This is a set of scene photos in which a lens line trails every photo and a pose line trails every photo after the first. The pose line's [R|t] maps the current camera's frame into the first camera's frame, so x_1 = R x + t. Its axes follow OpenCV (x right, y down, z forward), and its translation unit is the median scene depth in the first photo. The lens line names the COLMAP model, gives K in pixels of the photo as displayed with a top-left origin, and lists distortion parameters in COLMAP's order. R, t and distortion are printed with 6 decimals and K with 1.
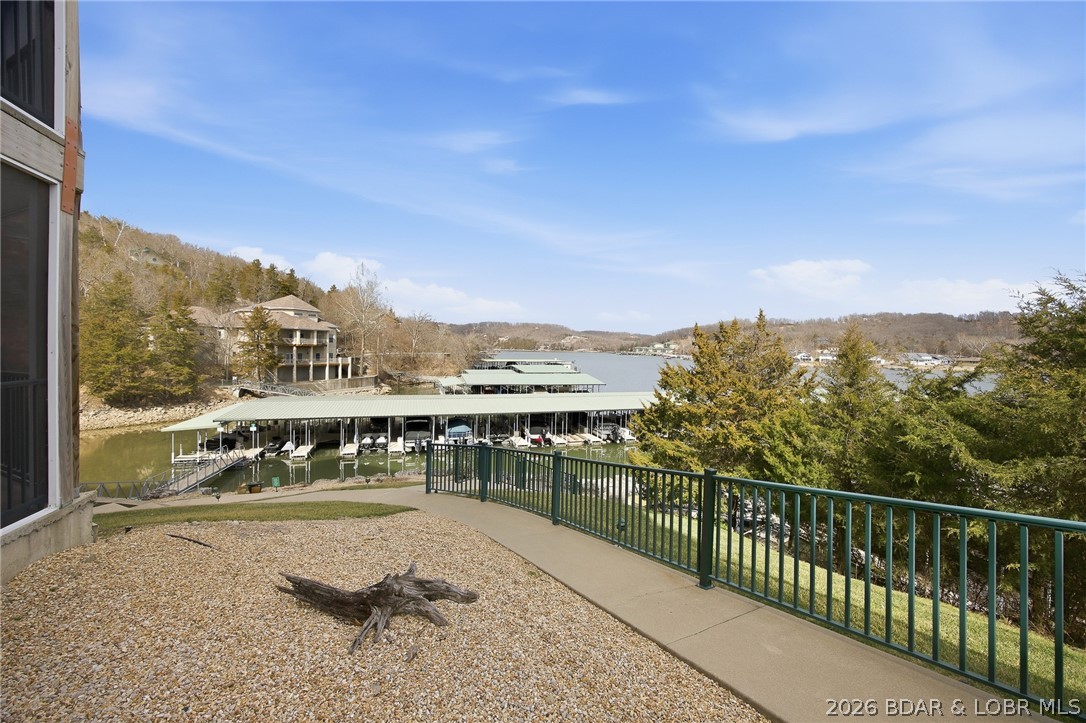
lens RADIAL K [[428.6, 0, 542.6], [0, 428.6, 359.0], [0, 0, 1]] dist [-0.001004, -0.000106]
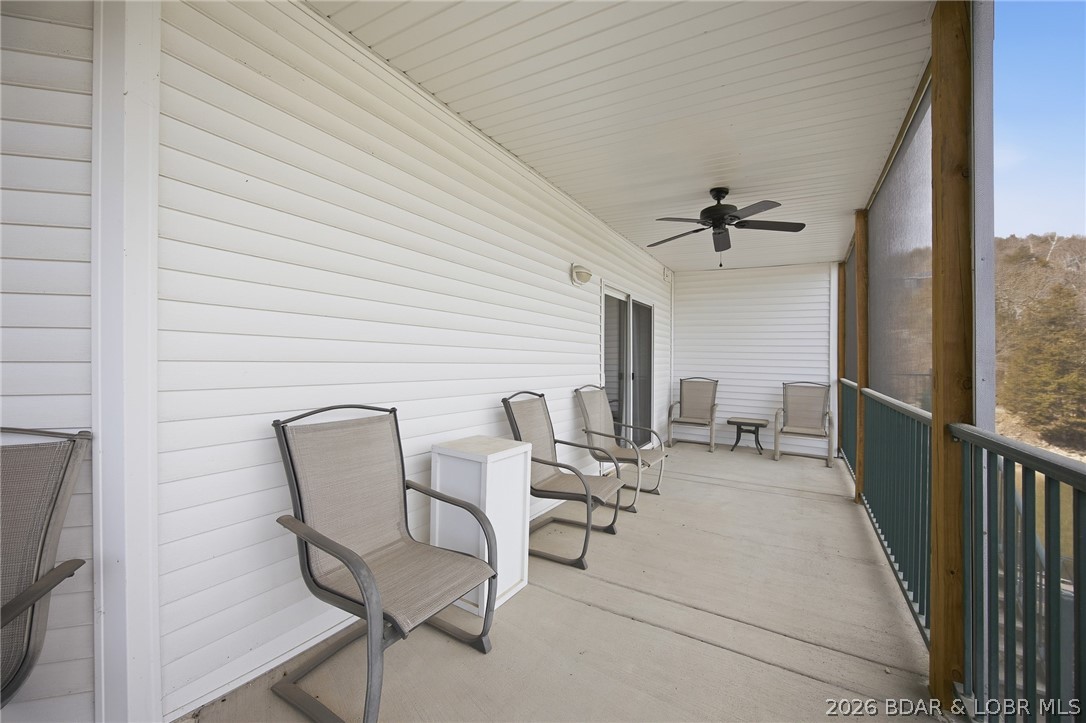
lens RADIAL K [[428.6, 0, 542.6], [0, 428.6, 359.0], [0, 0, 1]] dist [-0.001004, -0.000106]
pose [[-0.075582, -0.028486, -0.996733, -0.076133], [-0.033715, 0.999093, -0.025997, -0.000746], [0.996569, 0.031640, -0.076474, 0.053563]]
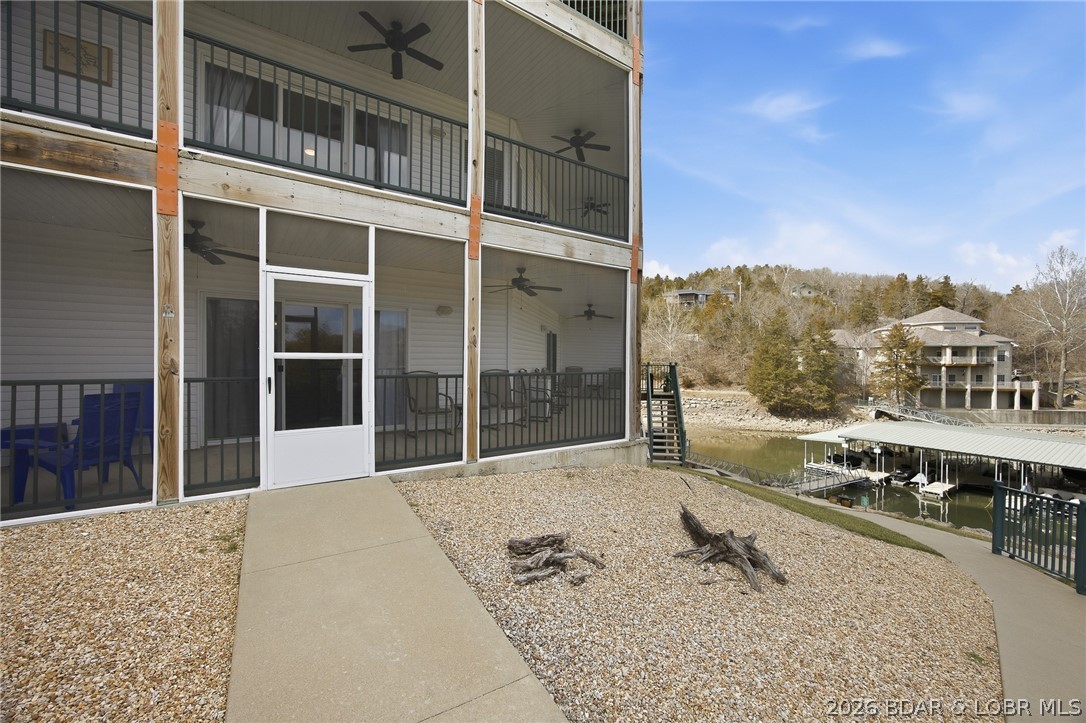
lens RADIAL K [[428.6, 0, 542.6], [0, 428.6, 359.0], [0, 0, 1]] dist [-0.001004, -0.000106]
pose [[0.267062, -0.021771, -0.963433, 0.031536], [-0.026505, 0.999201, -0.029926, 0.003092], [0.963315, 0.033528, 0.266271, 0.006587]]
